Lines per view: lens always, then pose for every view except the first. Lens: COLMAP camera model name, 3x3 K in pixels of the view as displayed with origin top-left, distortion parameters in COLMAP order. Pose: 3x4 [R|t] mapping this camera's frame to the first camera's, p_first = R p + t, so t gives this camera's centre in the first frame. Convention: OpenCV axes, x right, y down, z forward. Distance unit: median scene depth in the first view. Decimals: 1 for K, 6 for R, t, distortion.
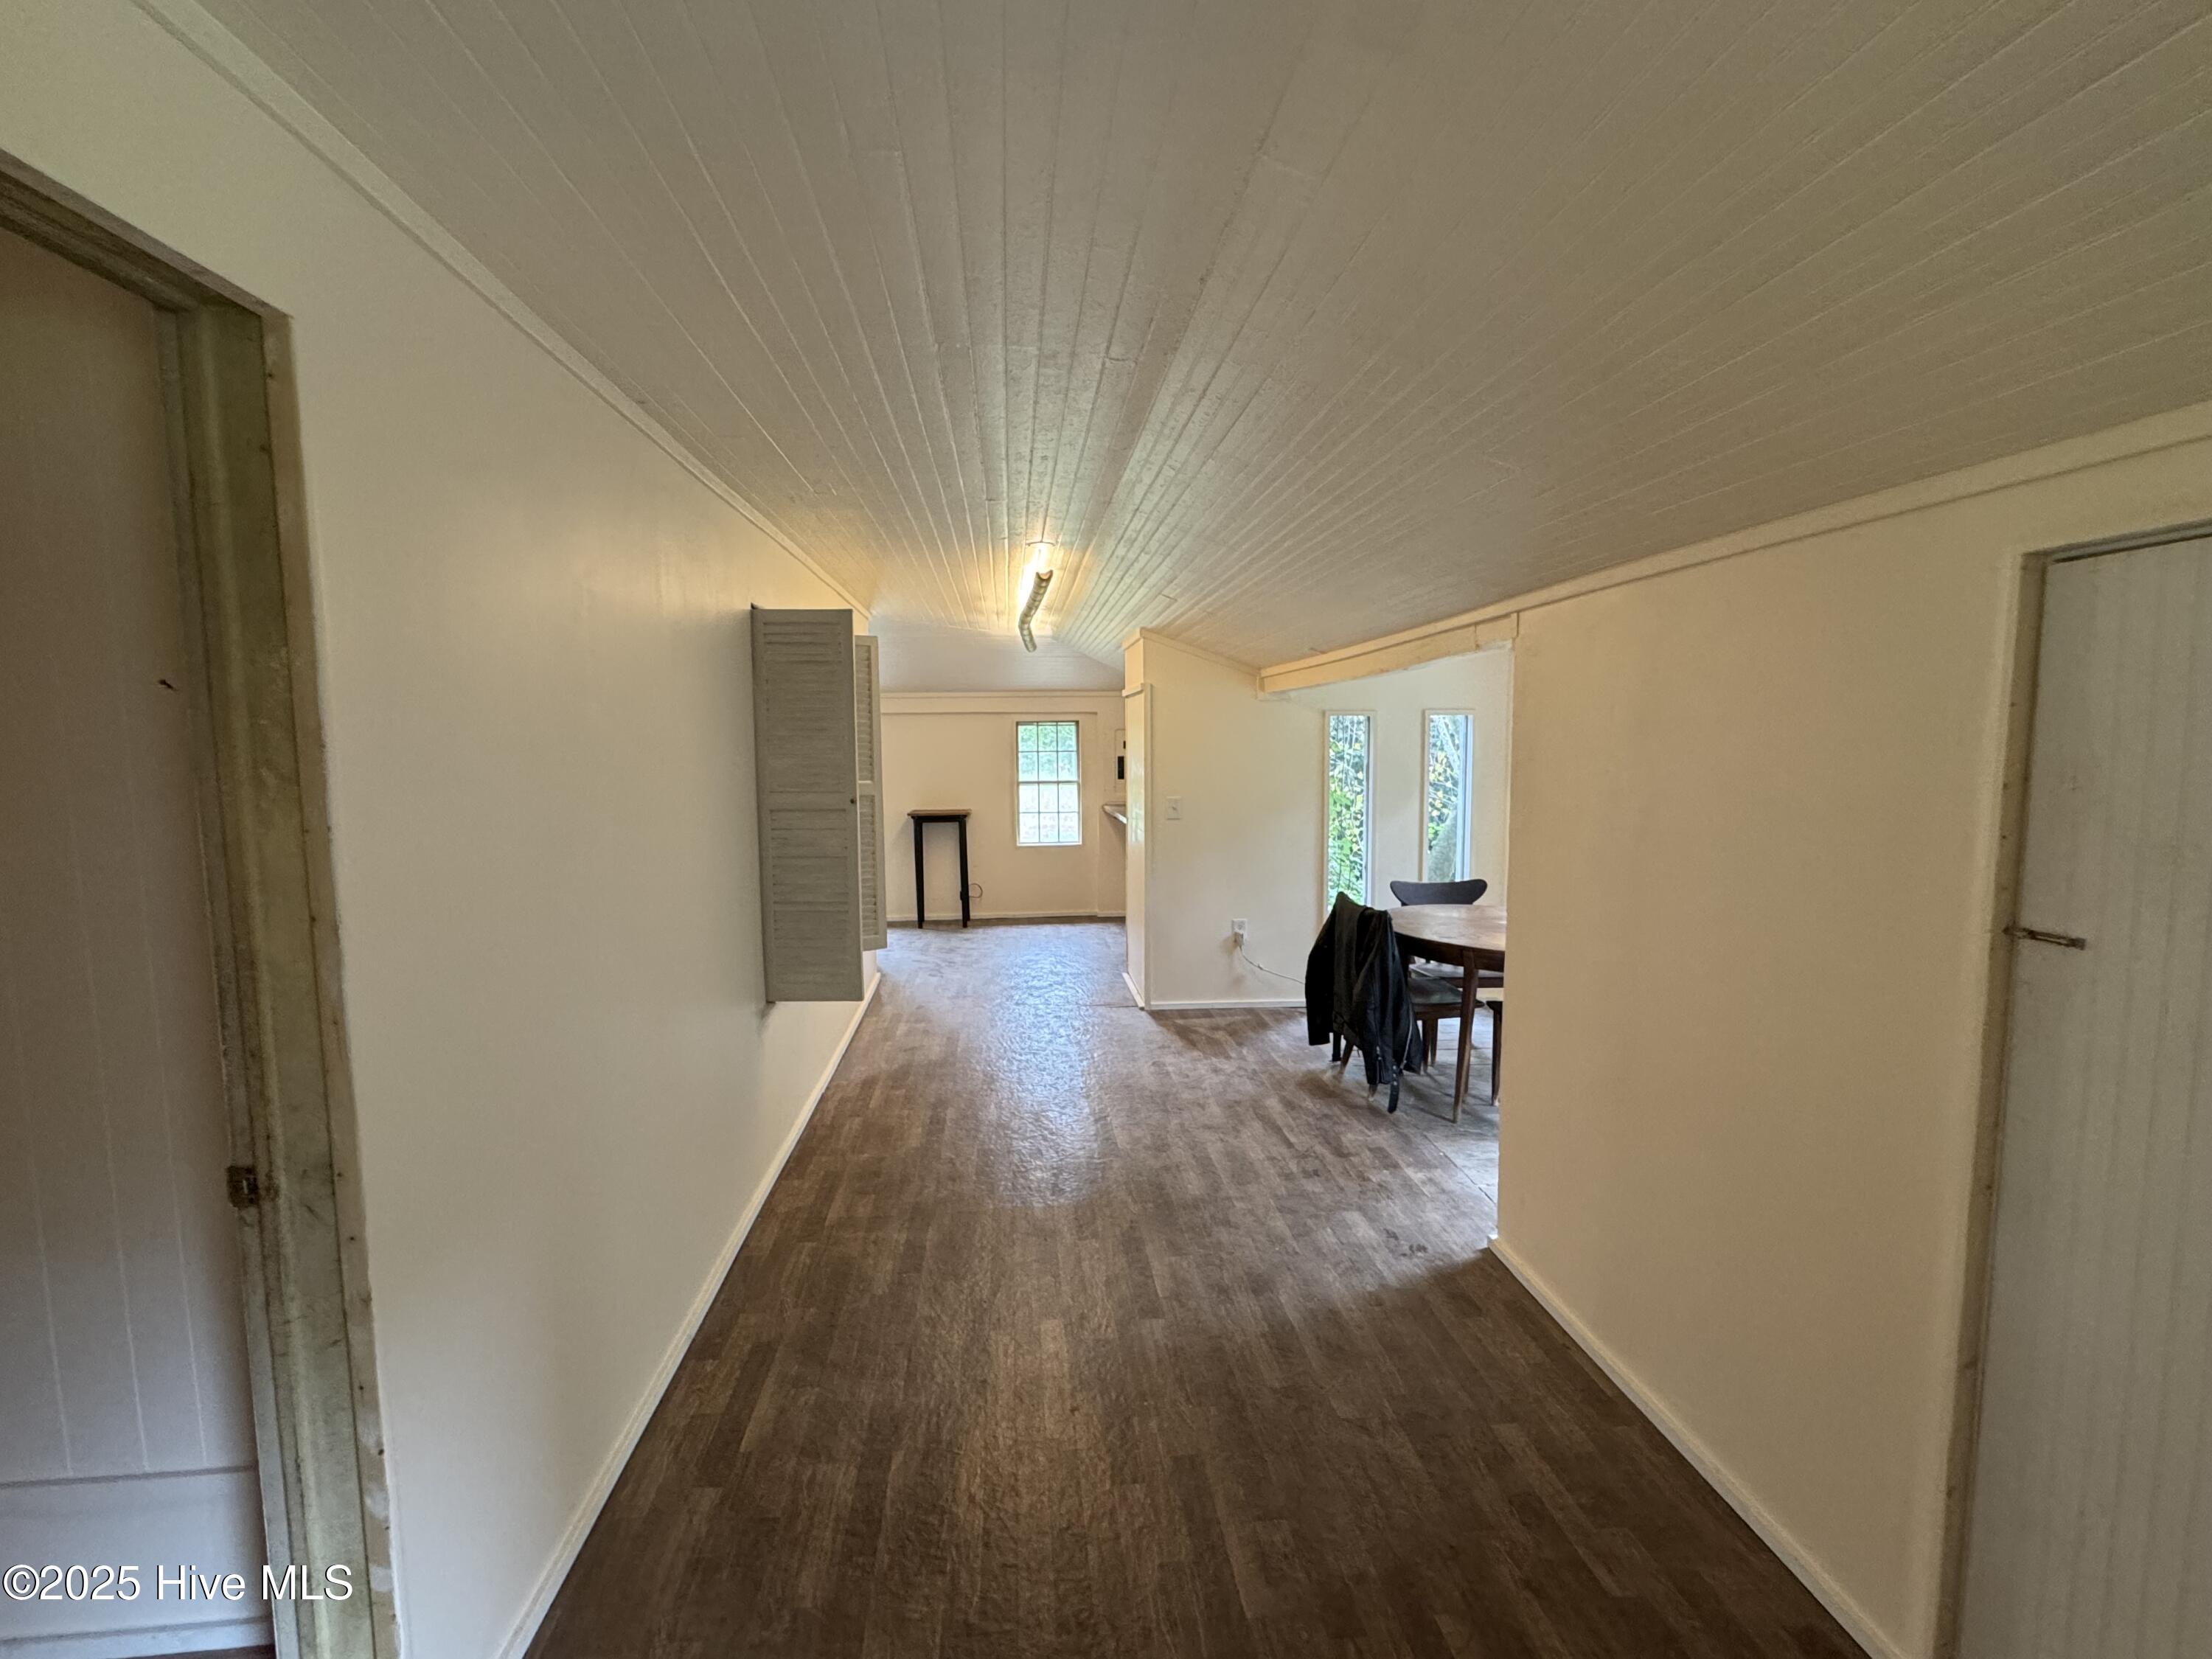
lens RADIAL K [[945.6, 0, 1110.0], [0, 945.6, 827.9], [0, 0, 1]] dist [-0.021900, 0.001493]
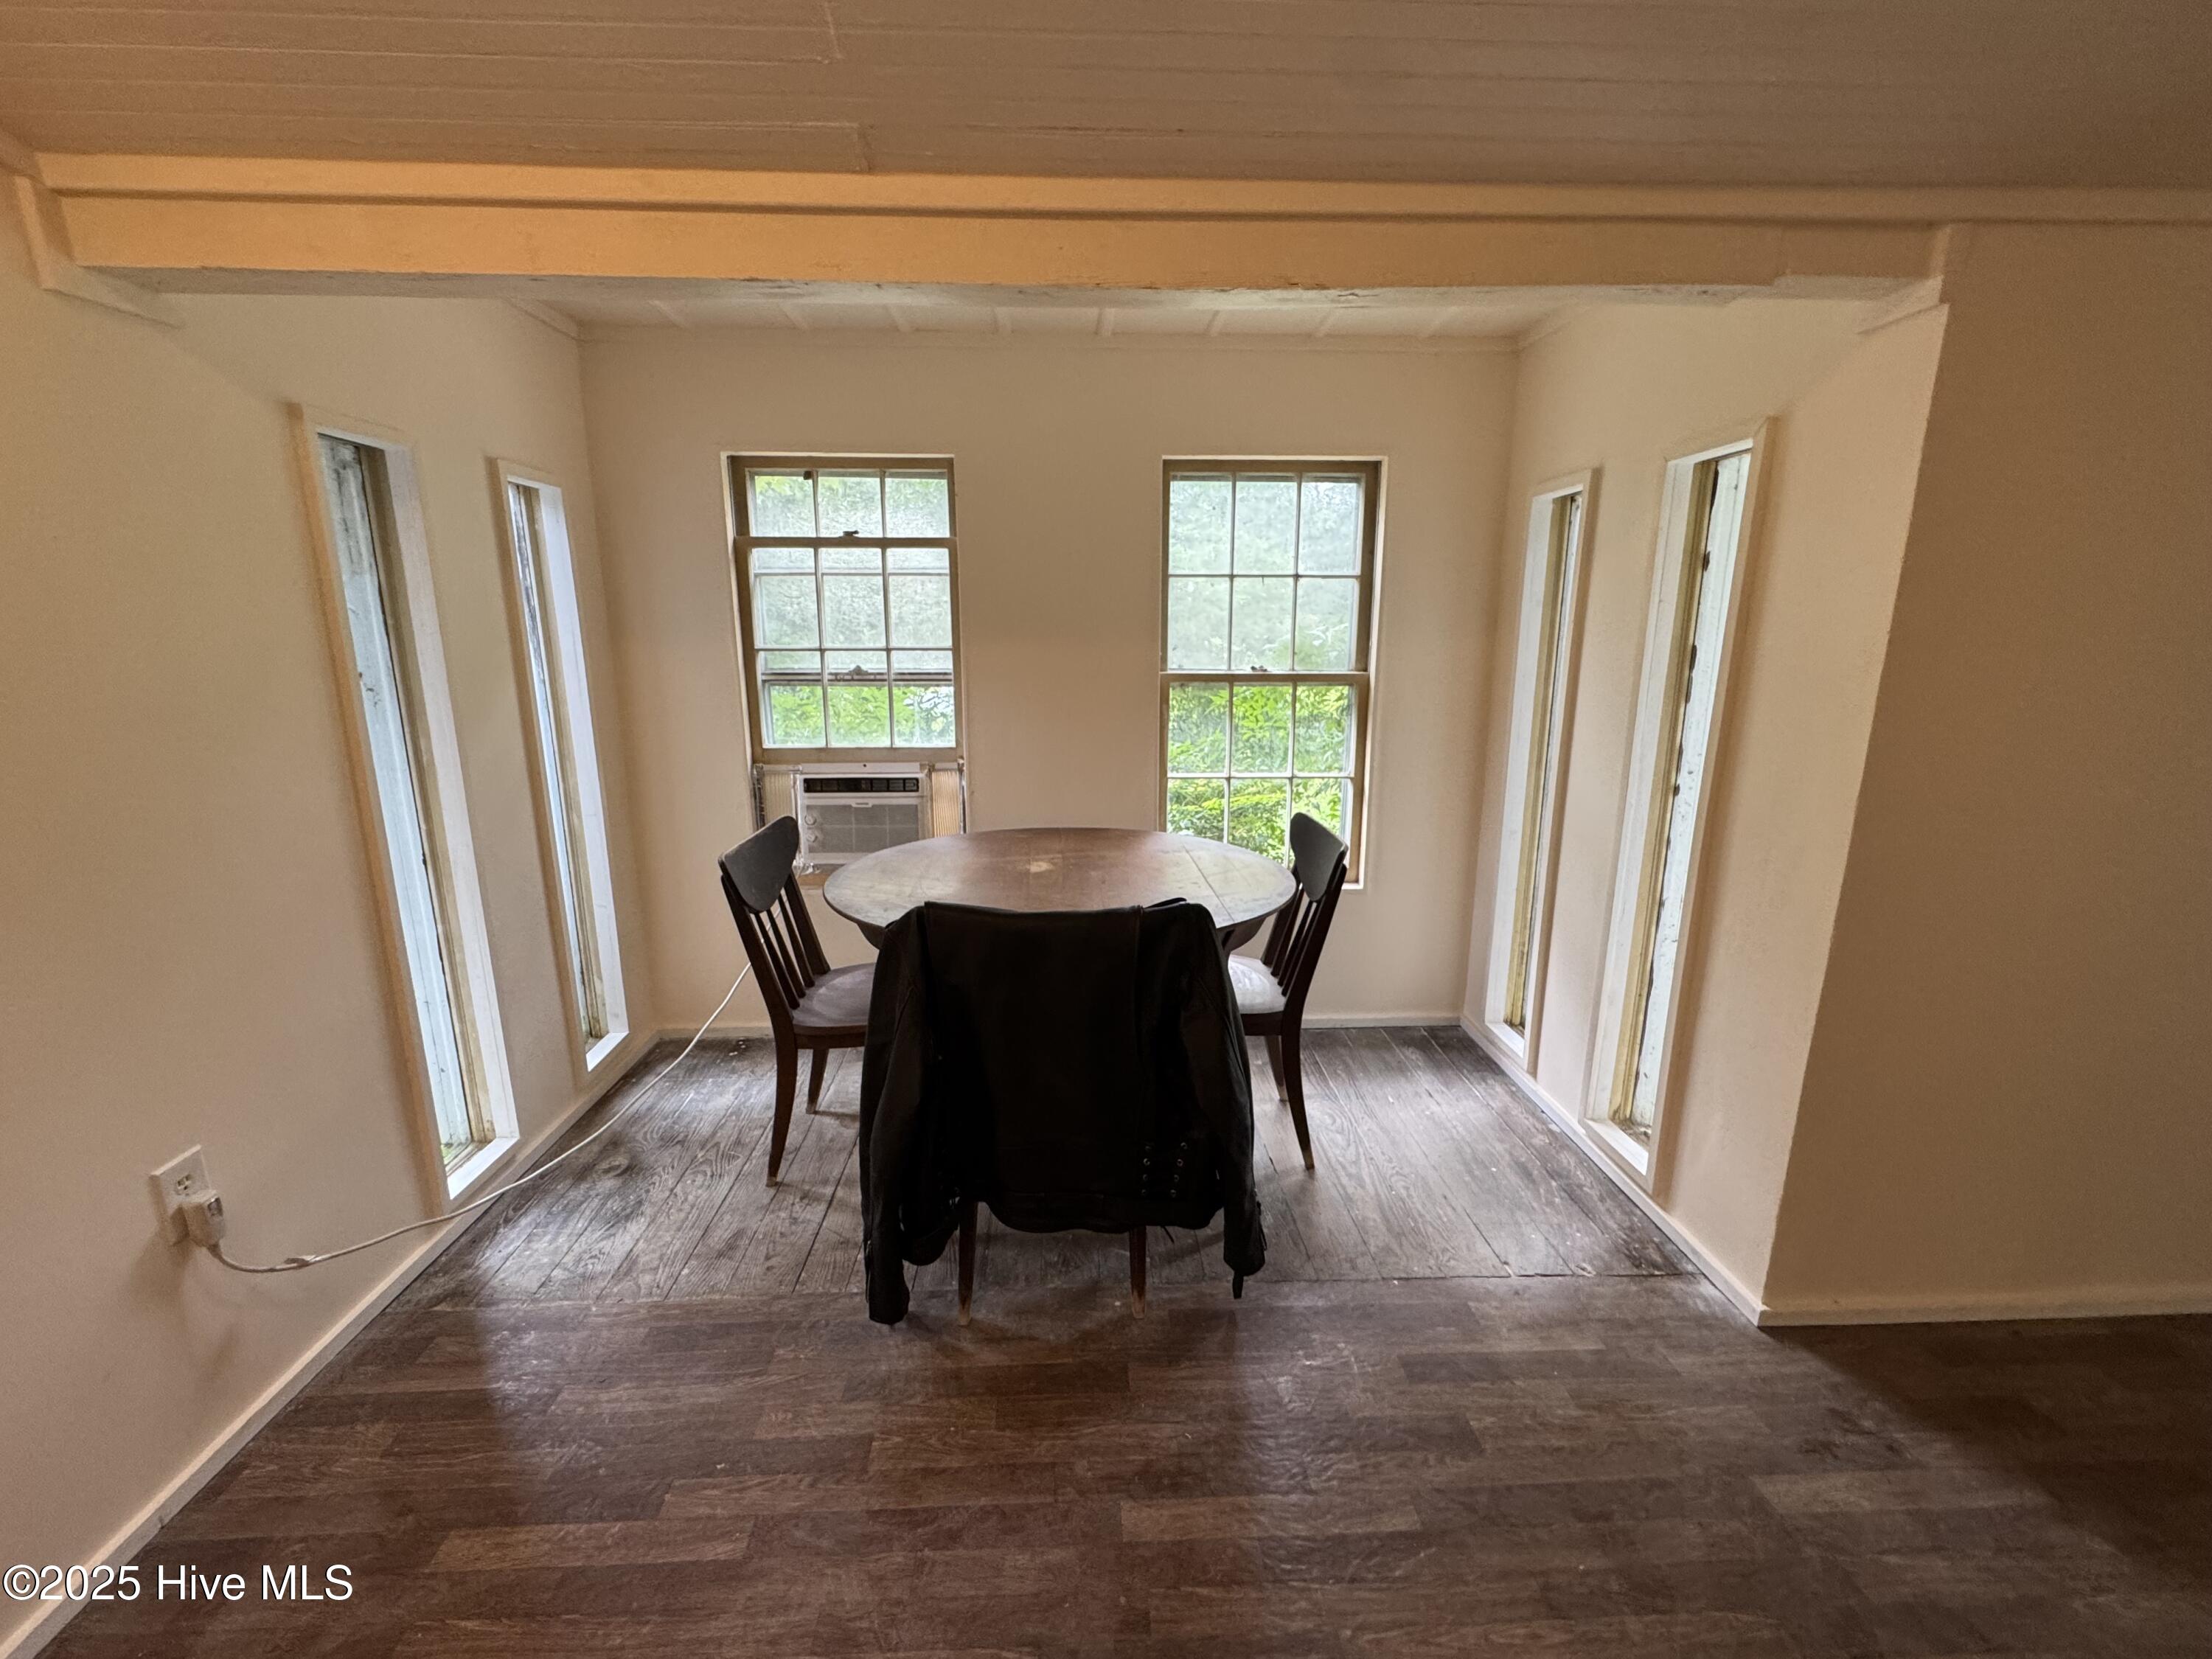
lens RADIAL K [[886.1, 0, 1111.6], [0, 886.1, 833.1], [0, 0, 1]] dist [0.000636, -0.000155]
pose [[0.051494, -0.203562, 0.977707, -0.104065], [0.078789, 0.976782, 0.199220, -0.030612], [-0.995560, 0.066774, 0.066337, 0.974184]]
